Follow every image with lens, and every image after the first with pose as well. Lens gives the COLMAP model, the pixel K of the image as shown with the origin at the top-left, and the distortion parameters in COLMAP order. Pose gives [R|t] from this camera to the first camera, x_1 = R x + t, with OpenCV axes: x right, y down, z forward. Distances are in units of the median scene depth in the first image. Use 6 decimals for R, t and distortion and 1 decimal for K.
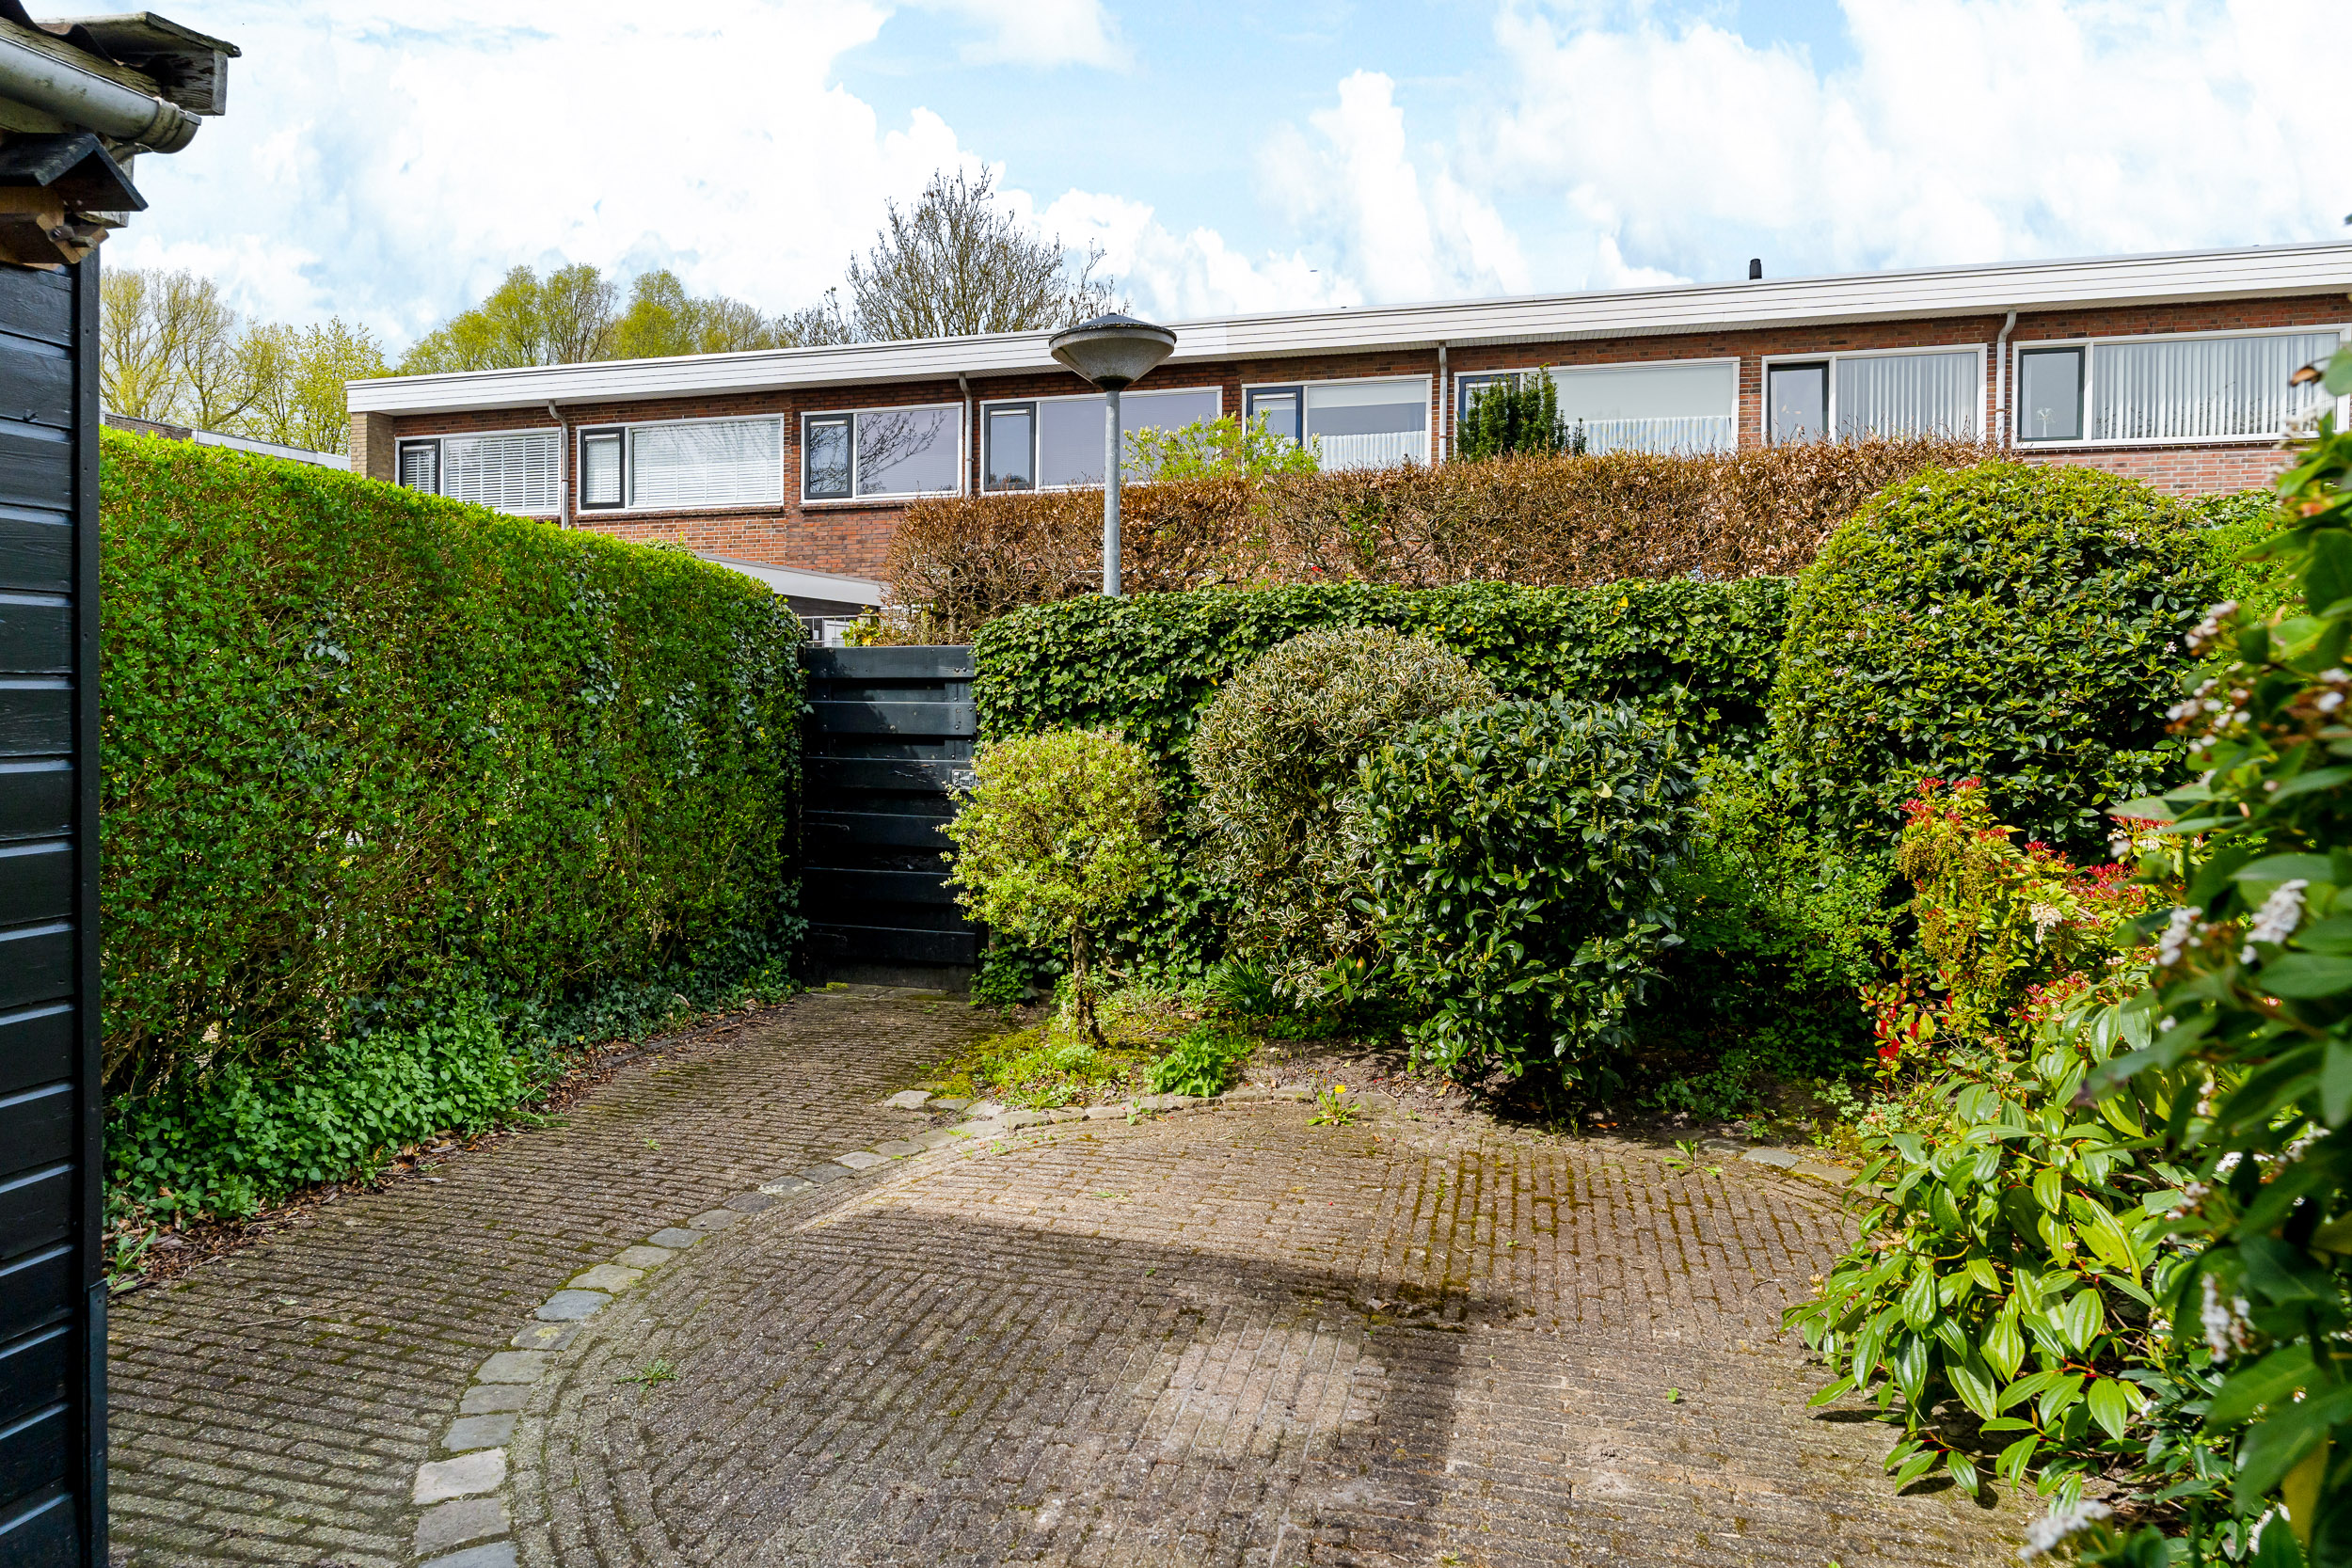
lens RADIAL K [[1401.3, 0, 1177.9], [0, 1401.3, 683.3], [0, 0, 1]] dist [-0.009715, -0.001628]
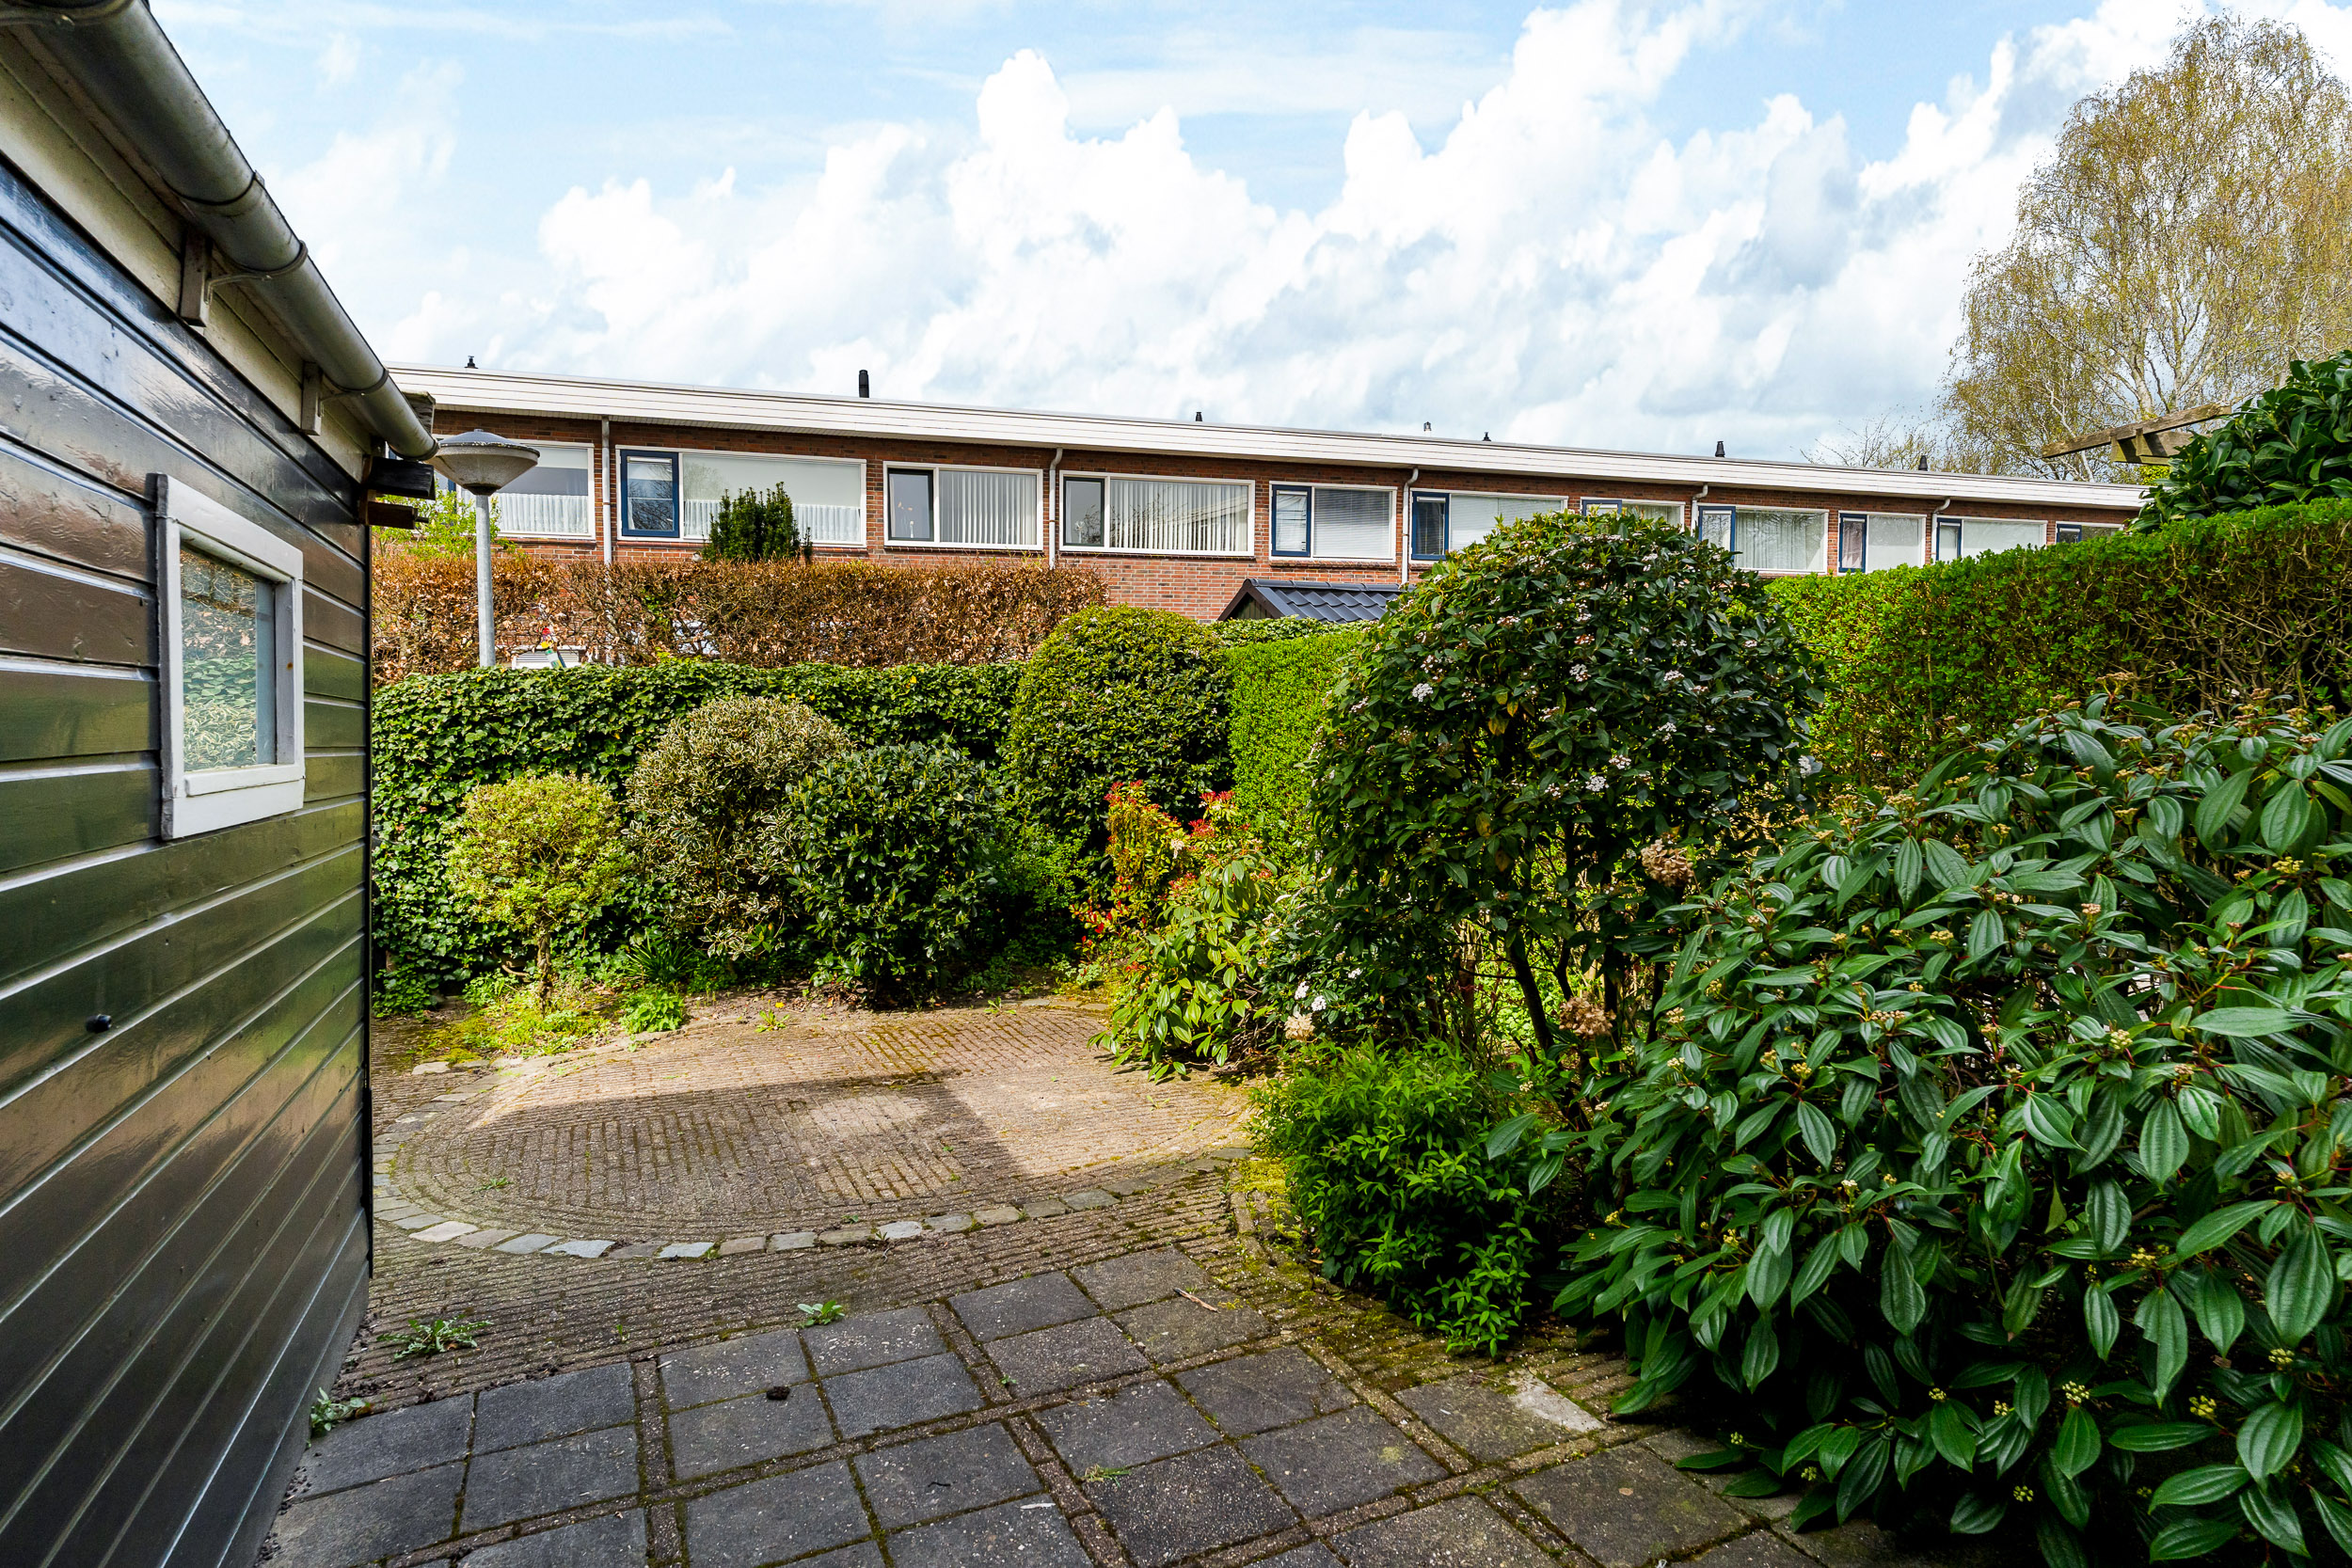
lens RADIAL K [[1401.3, 0, 1170.1], [0, 1401.3, 773.4], [0, 0, 1]] dist [-0.009715, -0.001628]
pose [[0.795566, -0.033370, 0.604948, -0.421347], [0.013230, 0.999201, 0.037720, -0.010622], [-0.605723, -0.022005, 0.795371, -0.420193]]
